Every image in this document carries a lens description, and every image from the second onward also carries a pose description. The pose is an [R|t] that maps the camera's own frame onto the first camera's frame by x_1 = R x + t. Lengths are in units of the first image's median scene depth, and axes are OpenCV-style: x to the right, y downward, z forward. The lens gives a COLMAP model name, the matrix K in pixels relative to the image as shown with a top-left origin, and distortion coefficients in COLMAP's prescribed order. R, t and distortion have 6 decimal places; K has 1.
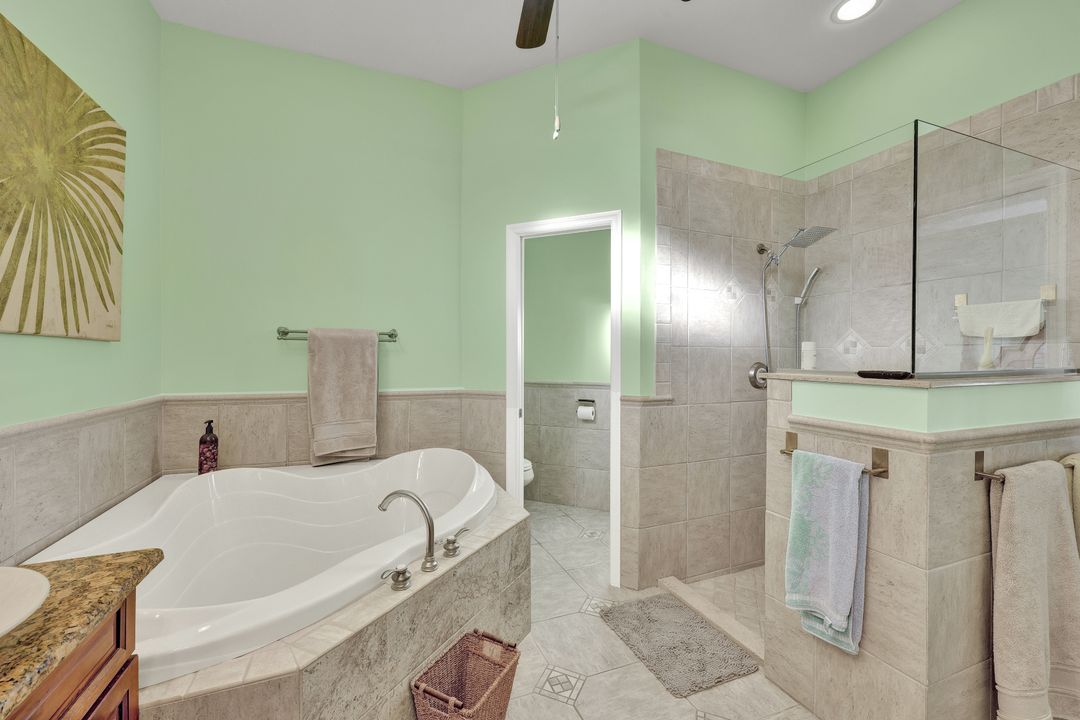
lens RADIAL K [[436.4, 0, 538.3], [0, 436.4, 359.0], [0, 0, 1]] dist [0.001327, 0.000281]
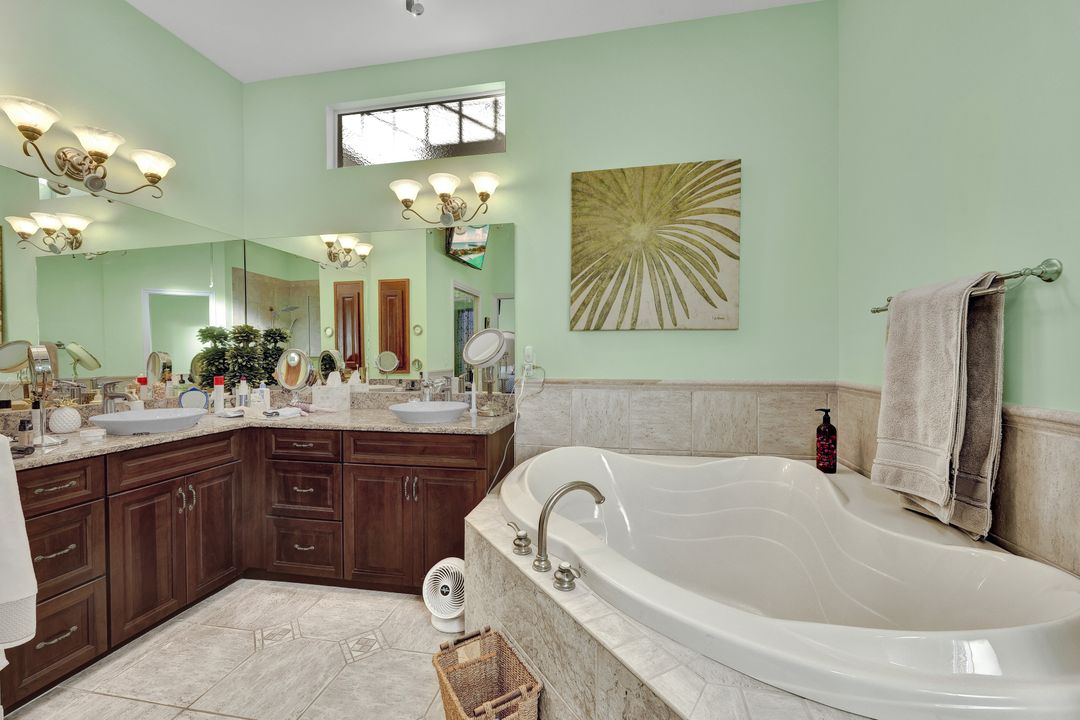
lens RADIAL K [[436.4, 0, 540.0], [0, 436.4, 359.9], [0, 0, 1]] dist [0.001327, 0.000281]
pose [[-0.535662, 0.006963, -0.844404, 0.447788], [-0.004527, 0.999928, 0.011117, 0.039708], [0.844420, 0.009777, -0.535592, 1.305516]]
